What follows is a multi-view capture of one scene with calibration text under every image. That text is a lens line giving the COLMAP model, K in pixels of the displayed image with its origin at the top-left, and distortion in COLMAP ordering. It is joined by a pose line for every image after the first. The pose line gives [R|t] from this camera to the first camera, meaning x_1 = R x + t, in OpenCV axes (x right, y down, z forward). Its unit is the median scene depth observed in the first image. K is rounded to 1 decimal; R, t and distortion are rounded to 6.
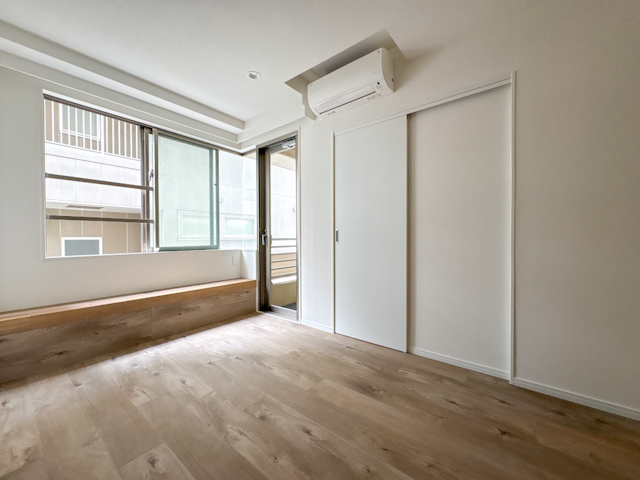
lens RADIAL K [[255.5, 0, 320.9], [0, 255.5, 238.9], [0, 0, 1]] dist [-0.000427, 0.001446]
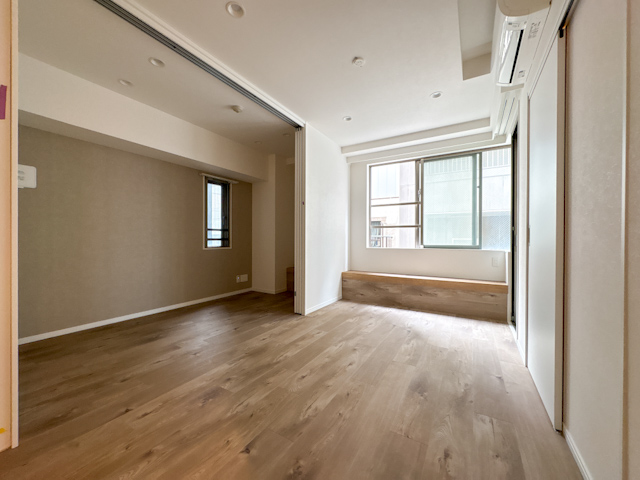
lens RADIAL K [[255.5, 0, 319.8], [0, 255.5, 240.0], [0, 0, 1]] dist [-0.000427, 0.001446]
pose [[0.123257, 0.009599, -0.992328, 0.862569], [-0.009567, 0.999918, 0.008484, 0.000554], [0.992329, 0.008448, 0.123338, 0.375605]]
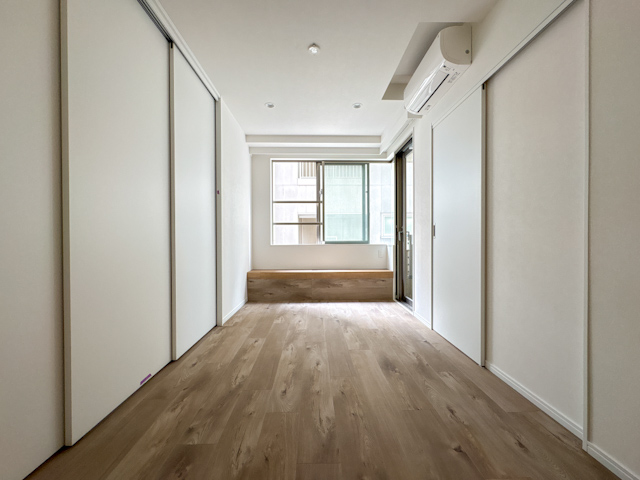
lens RADIAL K [[255.5, 0, 320.2], [0, 255.5, 240.1], [0, 0, 1]] dist [-0.000427, 0.001446]
pose [[0.637202, 0.007482, -0.770661, 0.647542], [-0.003038, 0.999969, 0.007196, 0.022217], [0.770691, -0.002244, 0.637205, 0.049207]]
